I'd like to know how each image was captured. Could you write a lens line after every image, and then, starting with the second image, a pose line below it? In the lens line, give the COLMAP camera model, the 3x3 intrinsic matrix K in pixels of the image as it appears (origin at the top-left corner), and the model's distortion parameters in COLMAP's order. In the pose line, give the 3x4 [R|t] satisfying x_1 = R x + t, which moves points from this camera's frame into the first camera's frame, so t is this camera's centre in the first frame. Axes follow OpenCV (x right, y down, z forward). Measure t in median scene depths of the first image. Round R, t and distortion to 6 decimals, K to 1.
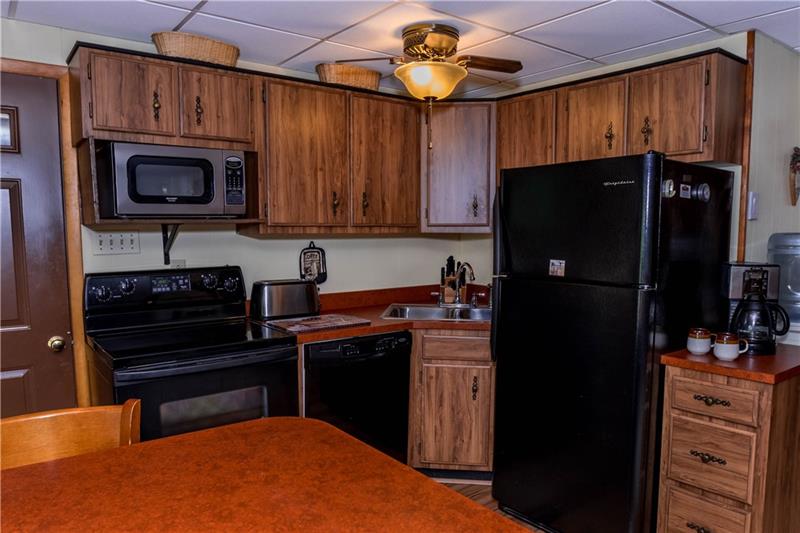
lens RADIAL K [[567.8, 0, 400.0], [0, 567.8, 266.5], [0, 0, 1]] dist [-0.054238, 0.000425]
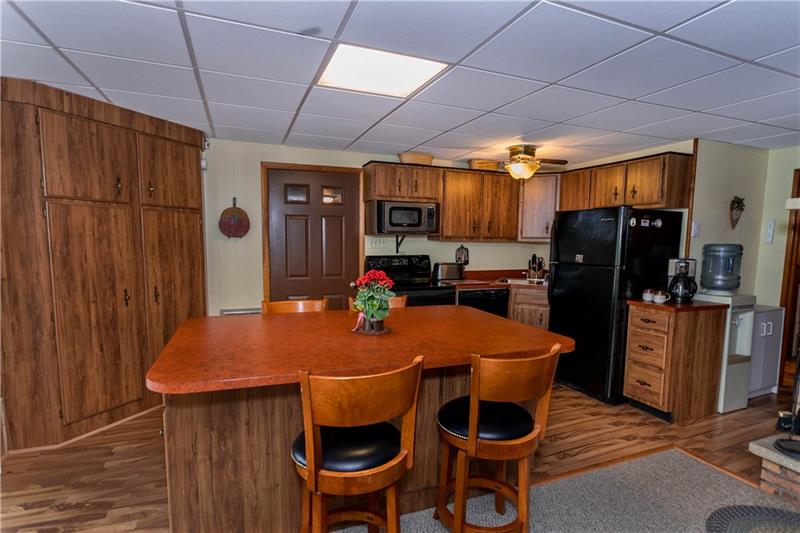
lens RADIAL K [[405.6, 0, 401.8], [0, 405.6, 278.1], [0, 0, 1]] dist [-0.002222, -0.000139]
pose [[0.961116, 0.041684, -0.272981, 0.050022], [-0.033416, 0.998833, 0.034870, 0.040503], [0.274116, -0.024392, 0.961387, -0.589150]]
